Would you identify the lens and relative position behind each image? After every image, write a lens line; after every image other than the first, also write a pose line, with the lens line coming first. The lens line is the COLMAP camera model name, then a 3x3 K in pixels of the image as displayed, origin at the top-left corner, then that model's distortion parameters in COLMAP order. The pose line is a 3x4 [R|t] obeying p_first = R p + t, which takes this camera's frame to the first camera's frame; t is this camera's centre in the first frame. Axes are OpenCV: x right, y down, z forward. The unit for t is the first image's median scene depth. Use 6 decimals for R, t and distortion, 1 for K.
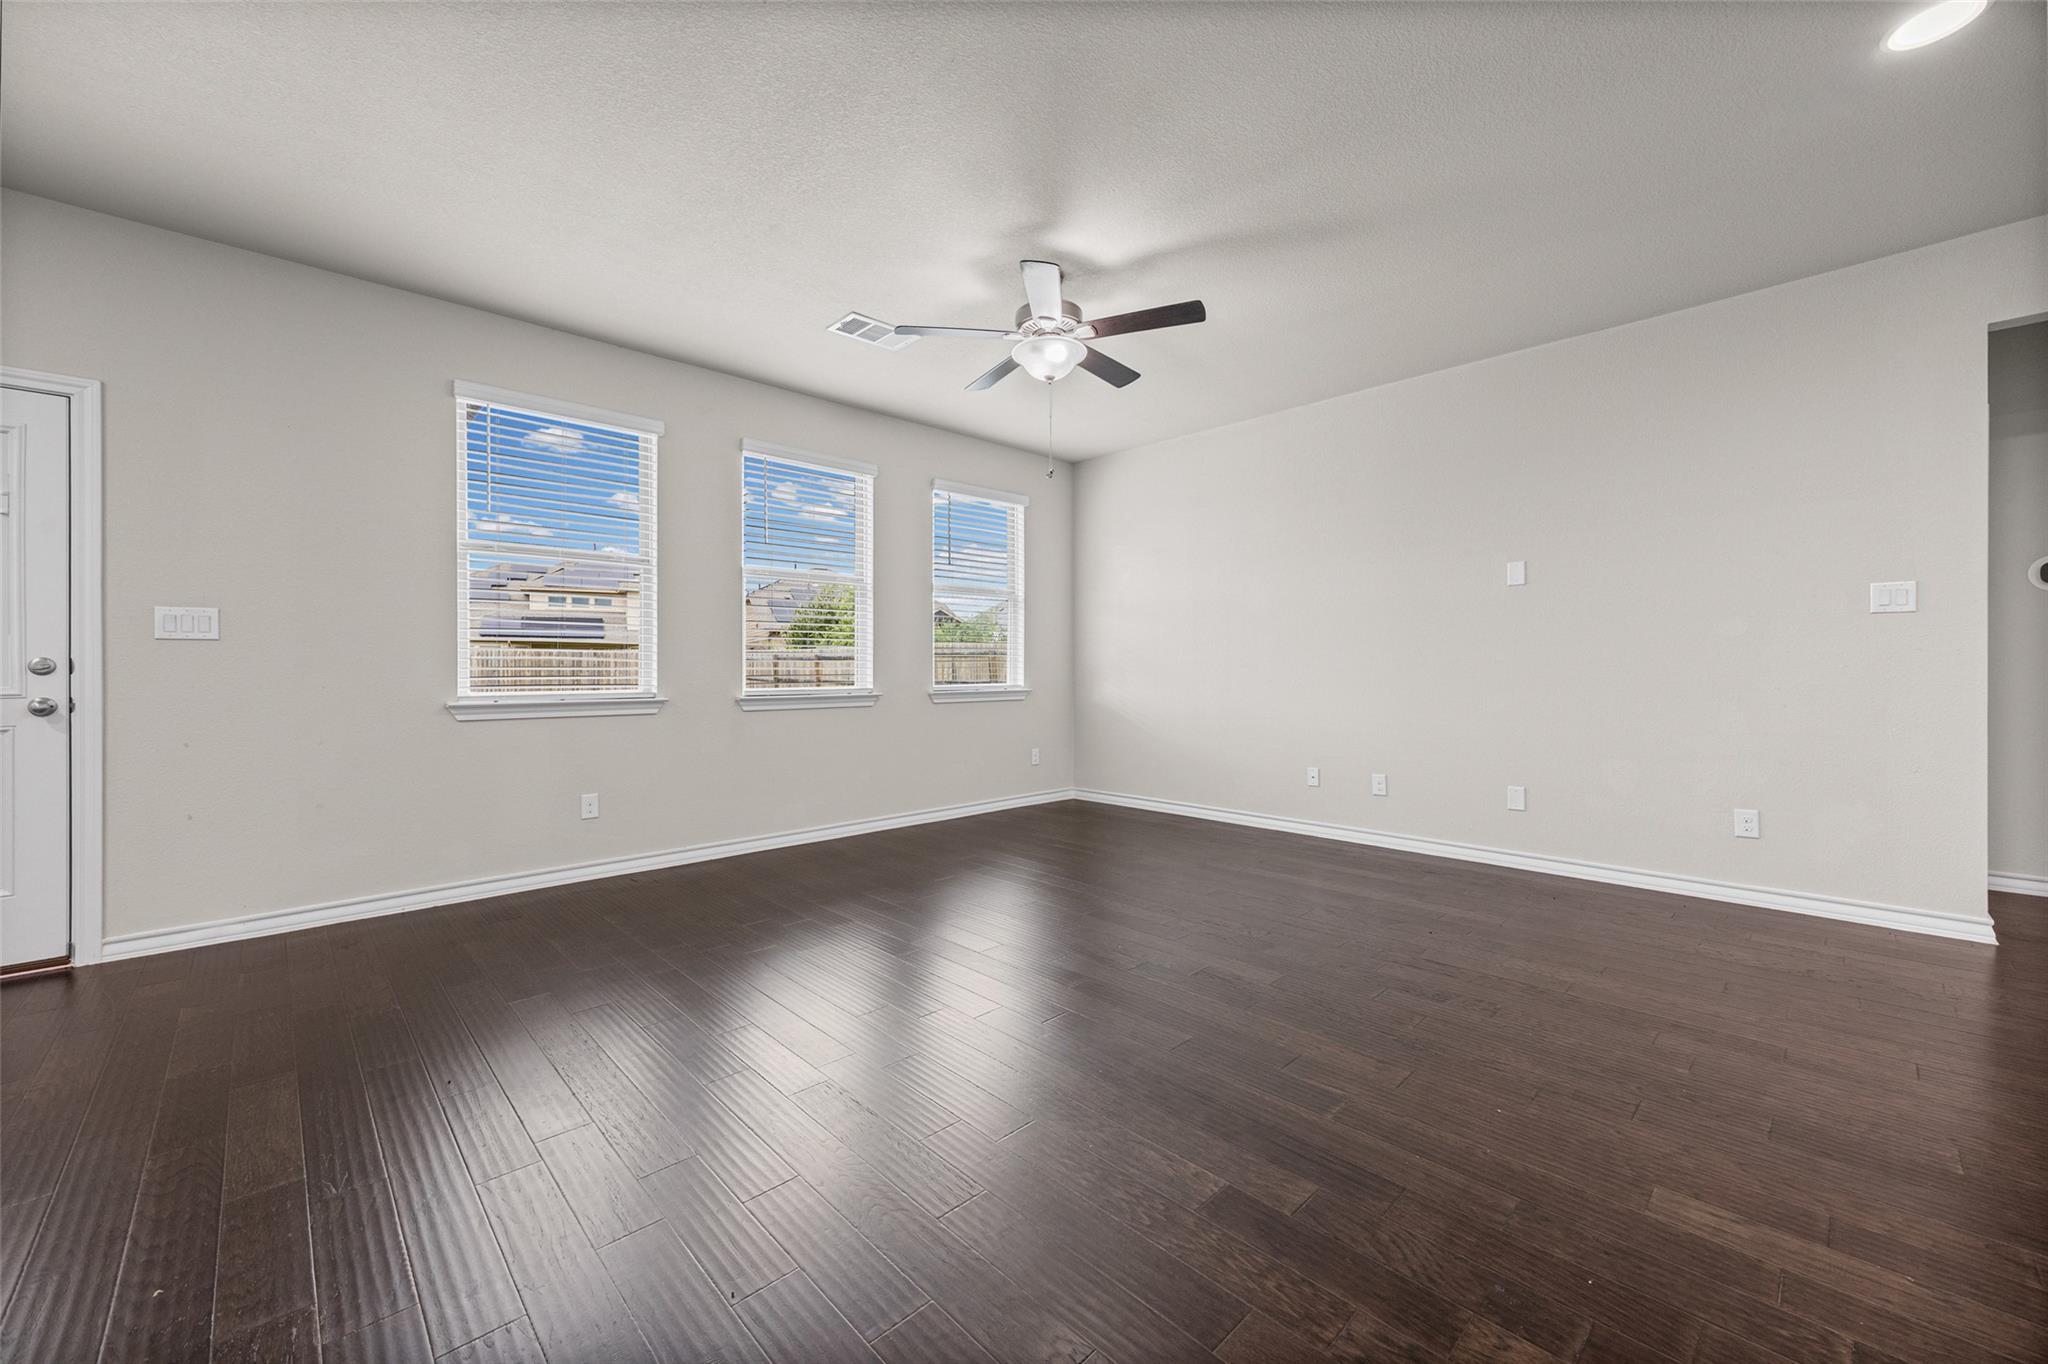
lens RADIAL K [[776.1, 0, 1033.1], [0, 776.1, 676.3], [0, 0, 1]] dist [-0.005092, -0.000316]
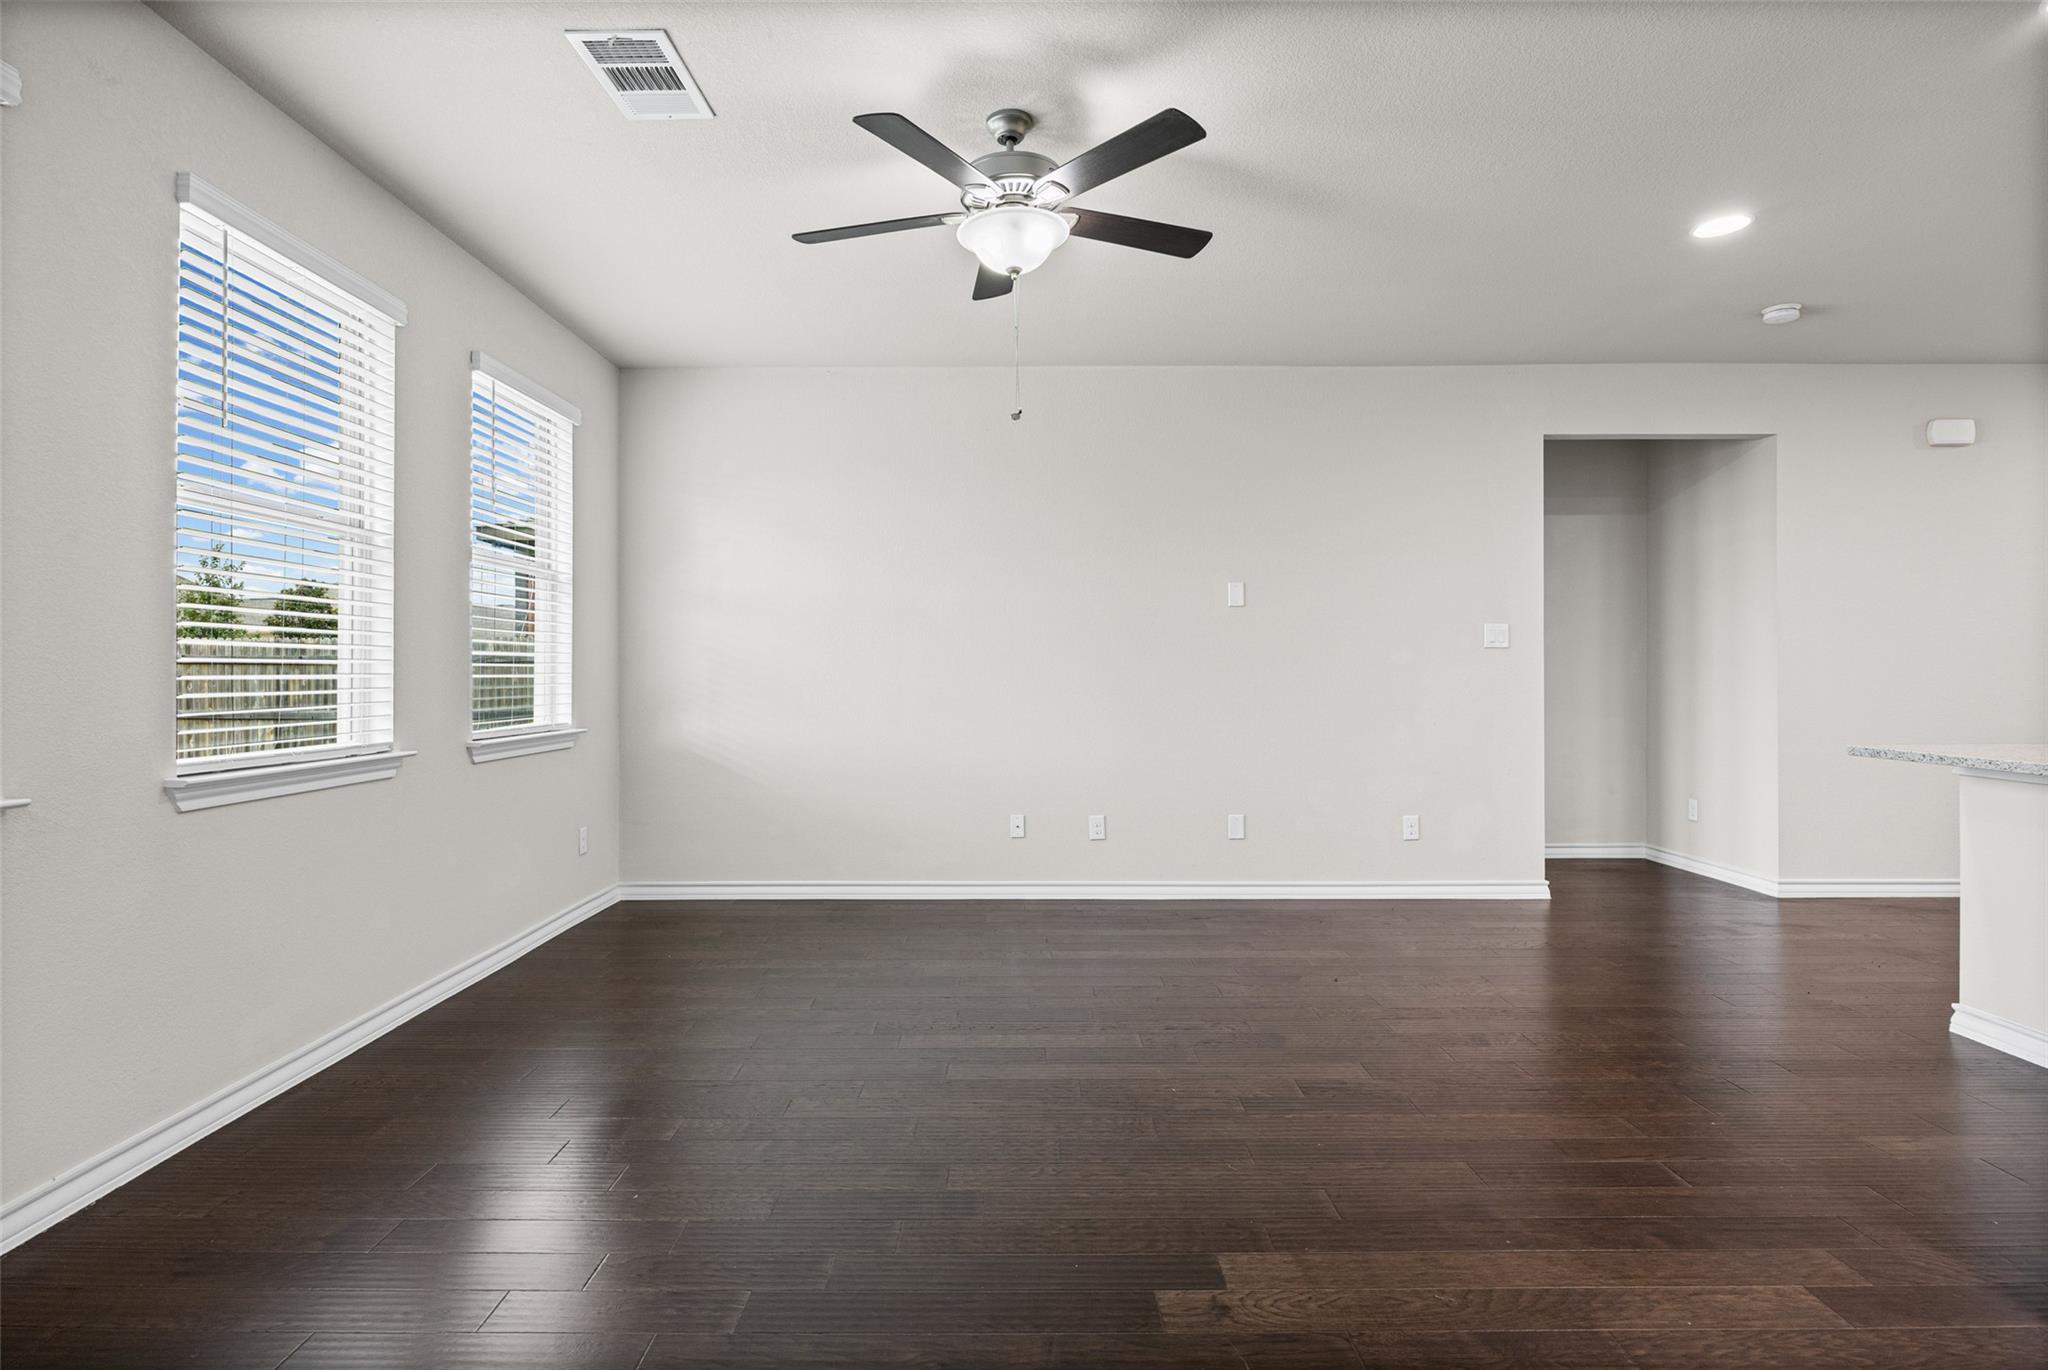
lens RADIAL K [[1009.3, 0, 1019.7], [0, 1009.3, 673.0], [0, 0, 1]] dist [-0.002339, -0.001448]
pose [[0.701625, 0.002644, 0.712542, -0.610629], [0.007970, 0.999901, -0.011558, -0.028694], [-0.712502, 0.013789, 0.701535, 0.404134]]
